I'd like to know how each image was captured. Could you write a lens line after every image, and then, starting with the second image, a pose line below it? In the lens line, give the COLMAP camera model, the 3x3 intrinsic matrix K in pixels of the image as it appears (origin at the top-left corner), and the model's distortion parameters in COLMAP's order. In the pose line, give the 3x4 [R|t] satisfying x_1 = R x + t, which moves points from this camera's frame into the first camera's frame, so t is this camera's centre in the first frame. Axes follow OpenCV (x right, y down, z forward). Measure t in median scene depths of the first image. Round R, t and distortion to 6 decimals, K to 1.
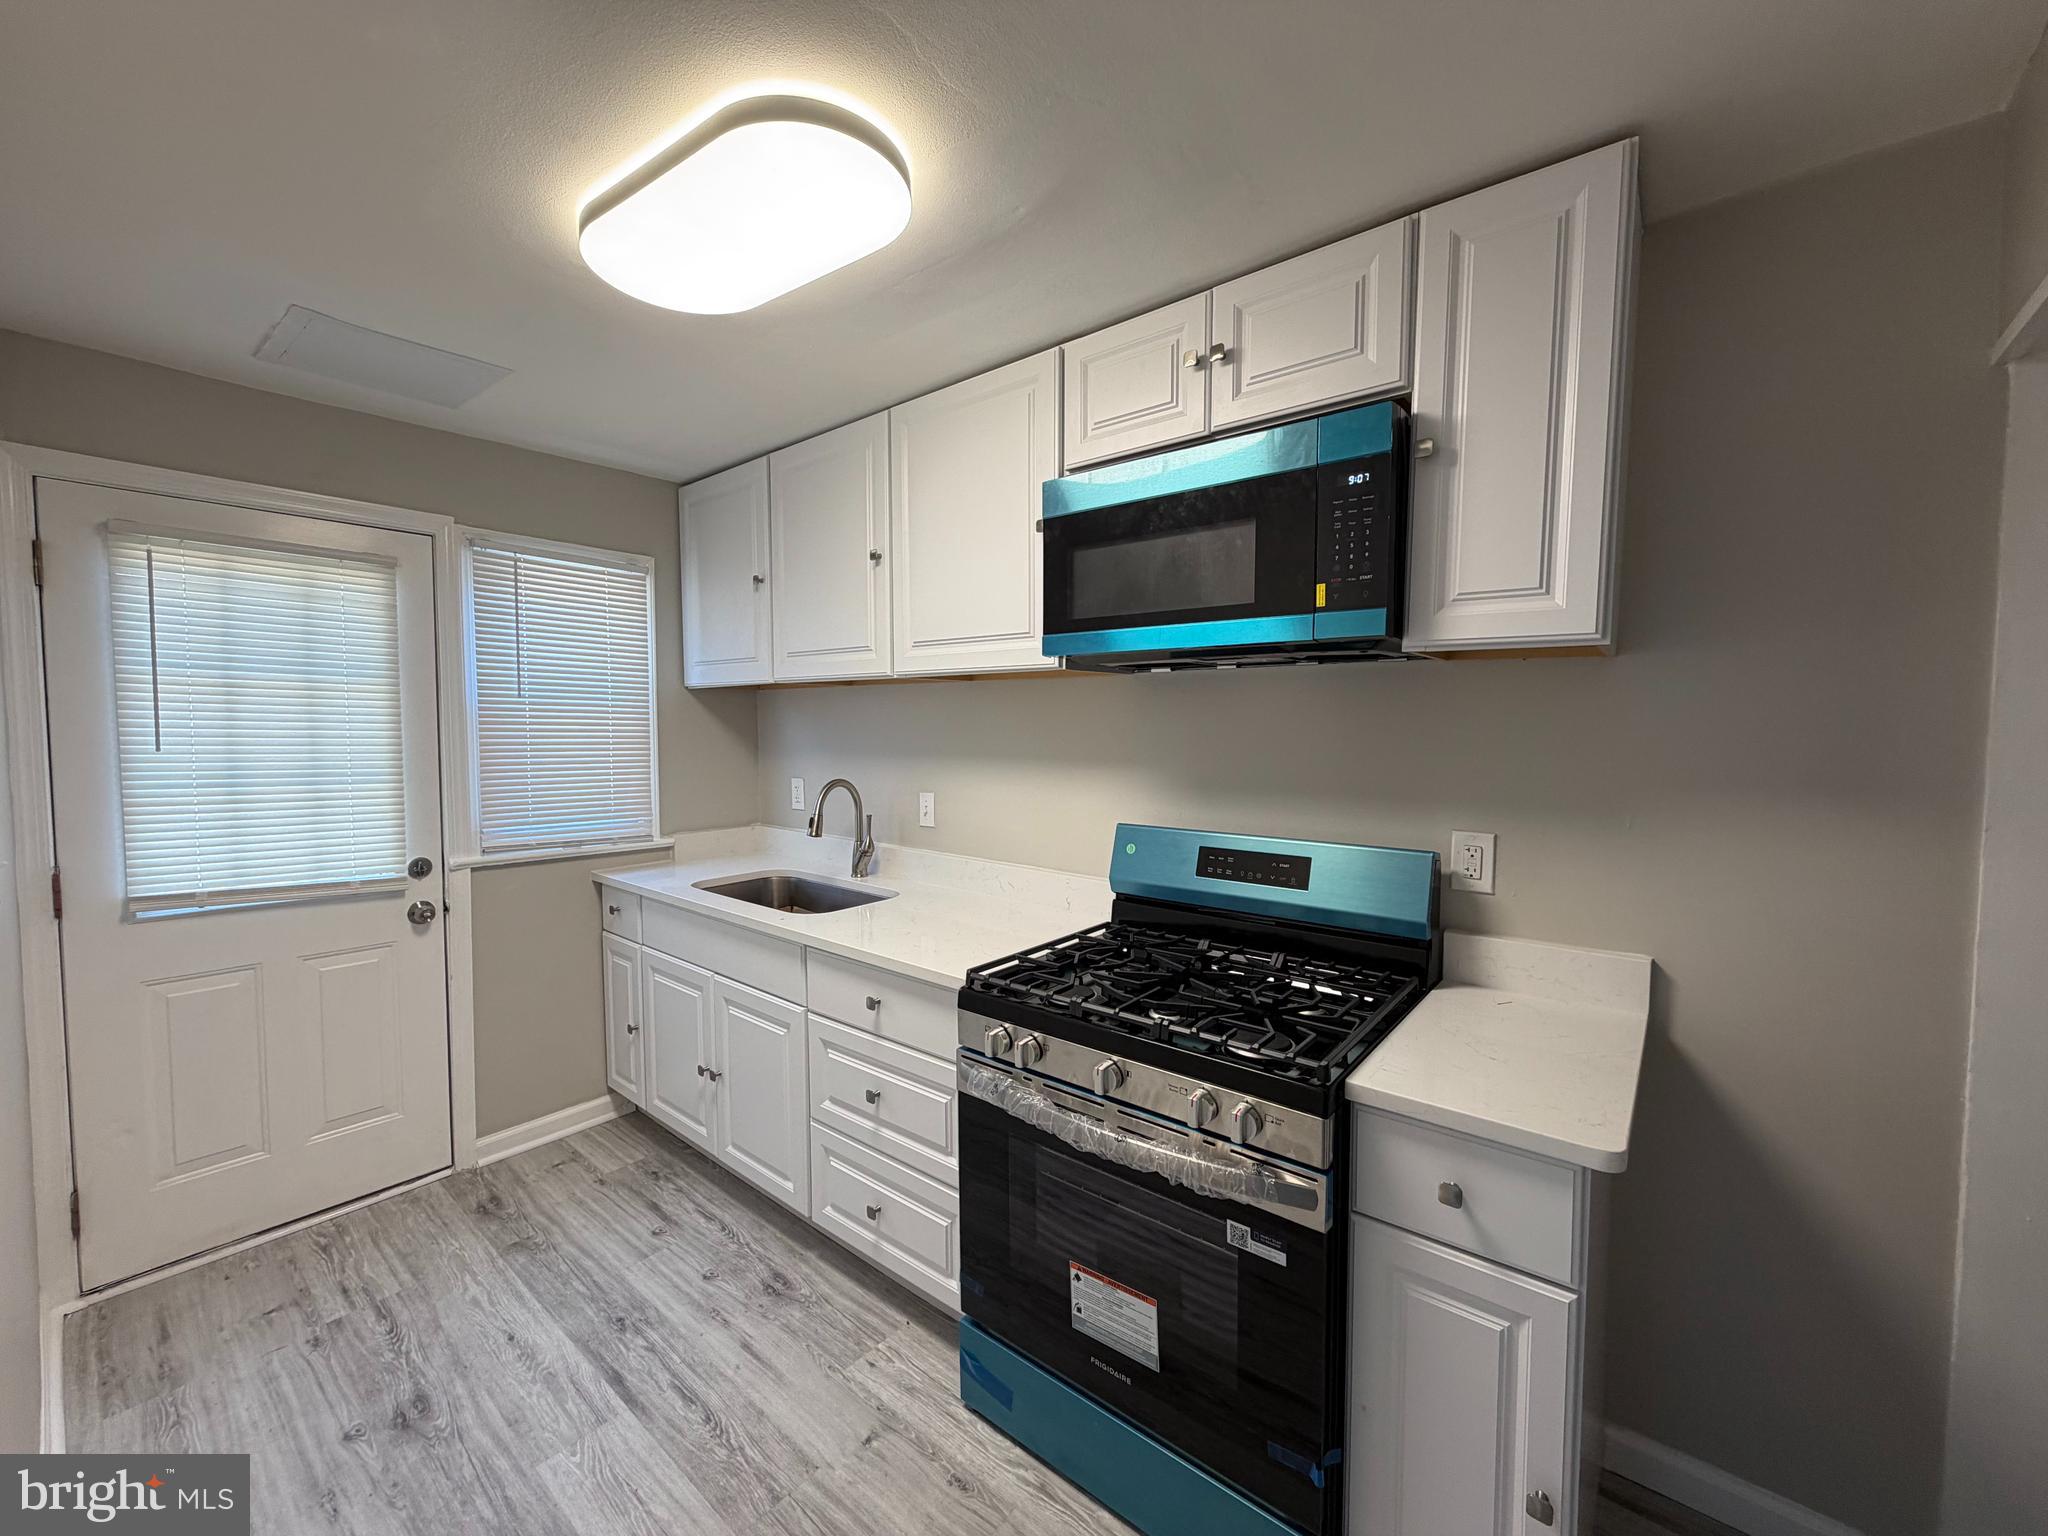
lens RADIAL K [[820.1, 0, 1018.8], [0, 820.1, 770.0], [0, 0, 1]] dist [0.001542, -0.000189]
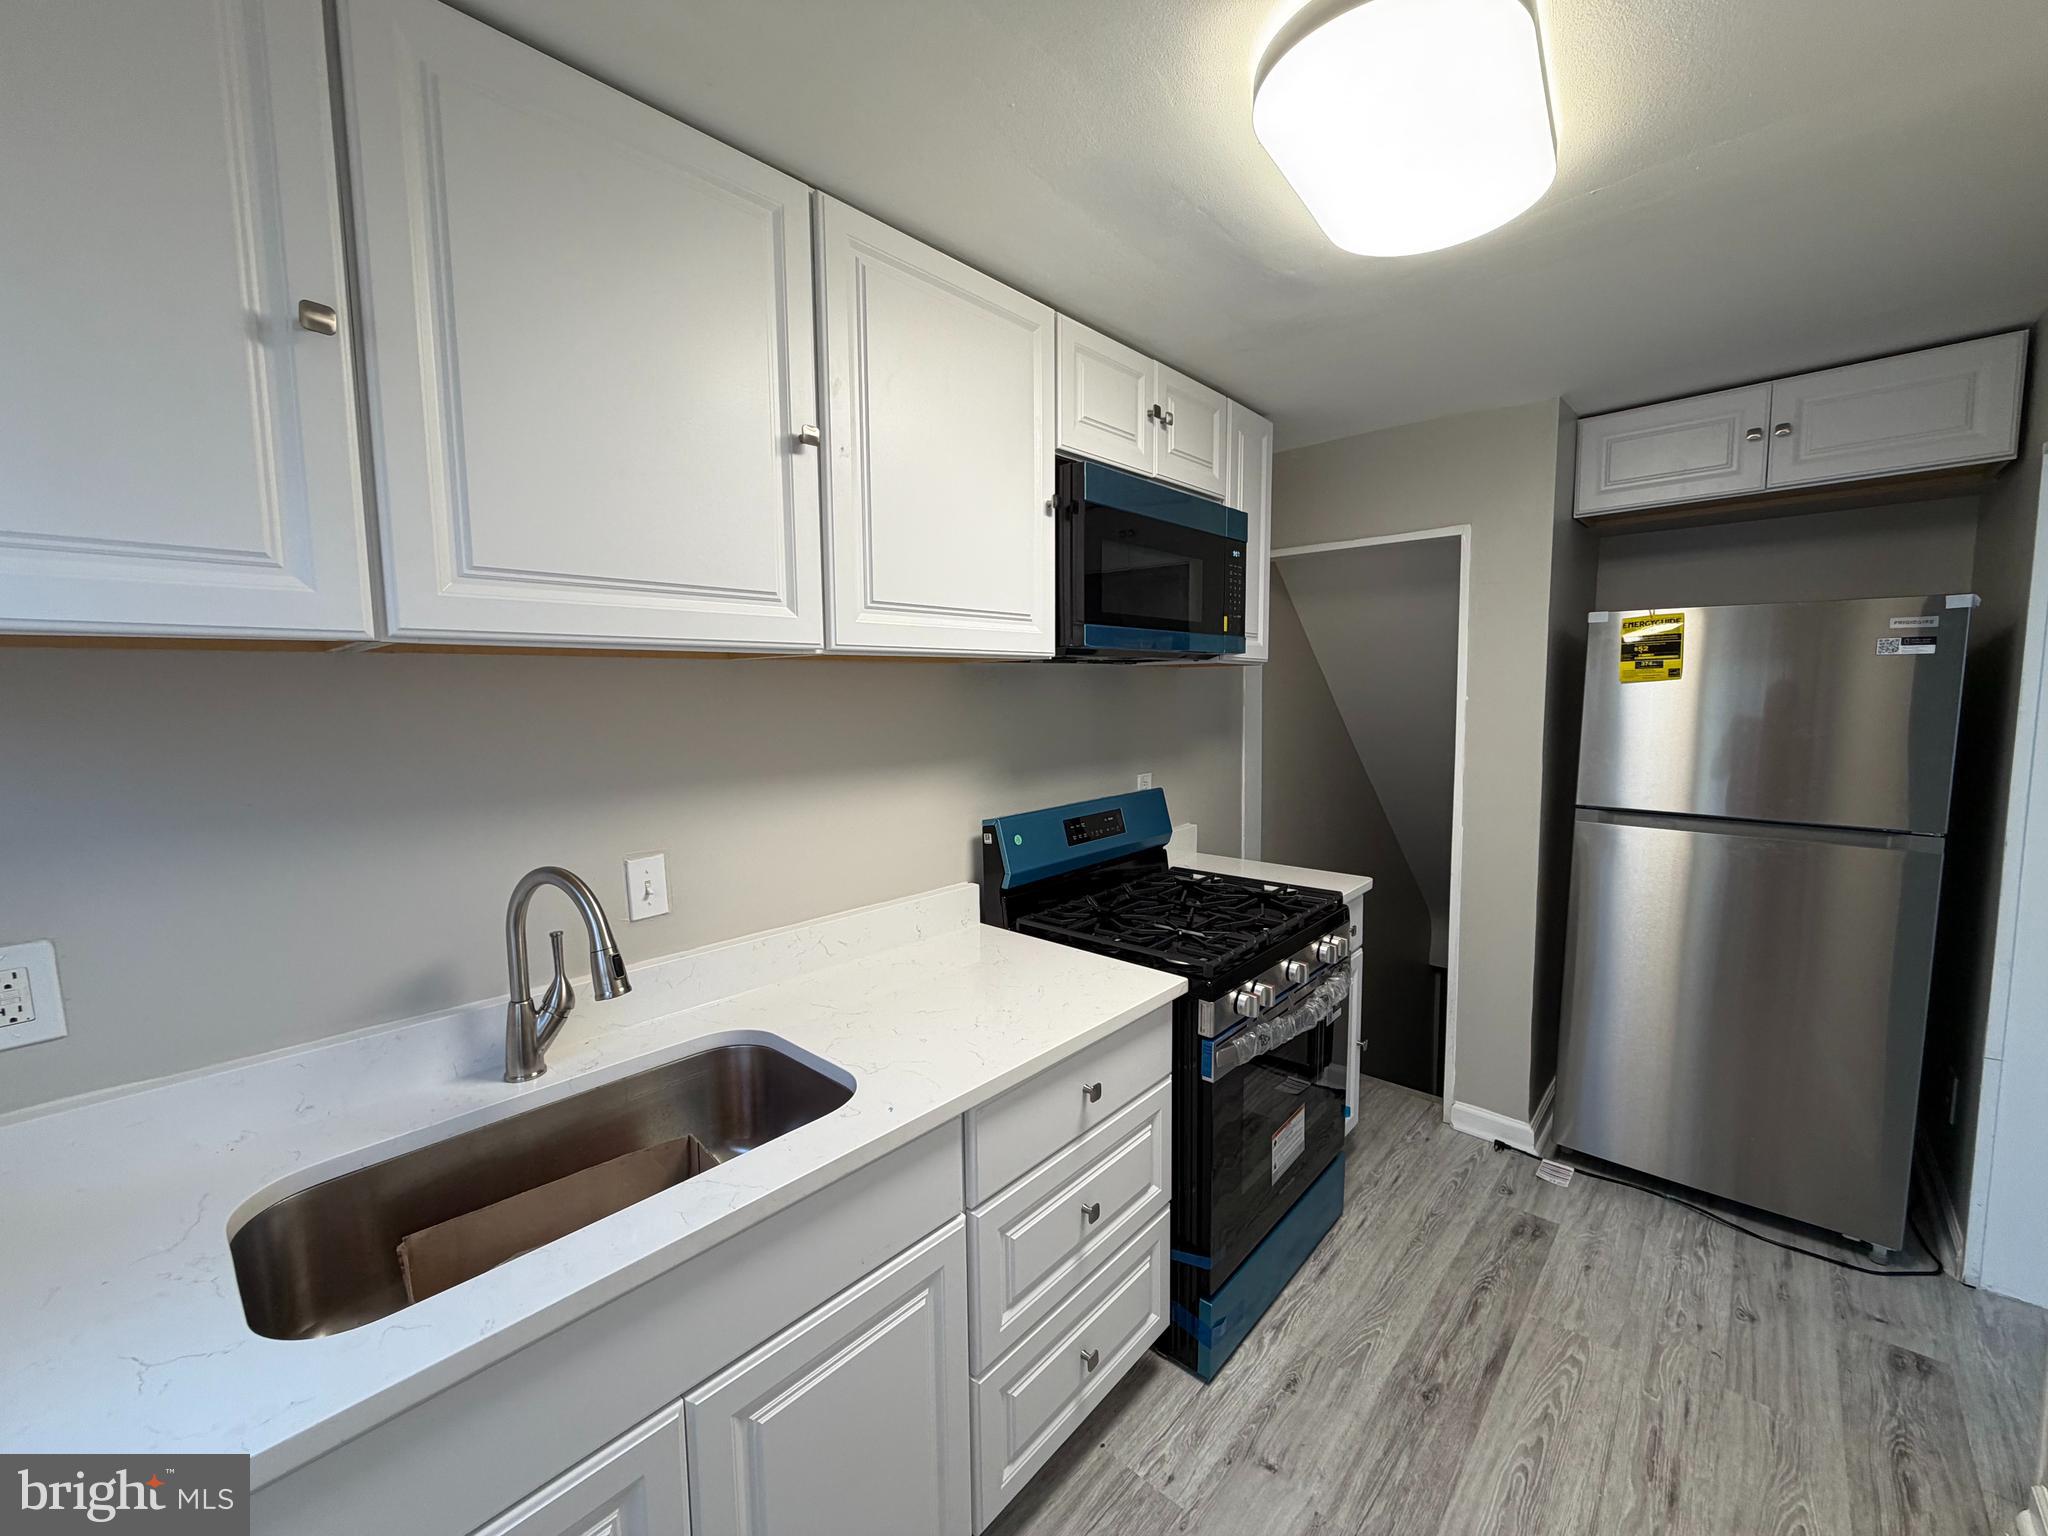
lens RADIAL K [[820.1, 0, 1023.0], [0, 820.1, 768.5], [0, 0, 1]] dist [0.001542, -0.000189]
pose [[0.038101, -0.099113, 0.994347, -0.958439], [0.073037, 0.992684, 0.096148, -0.097133], [-0.996601, 0.068961, 0.045061, 1.066818]]
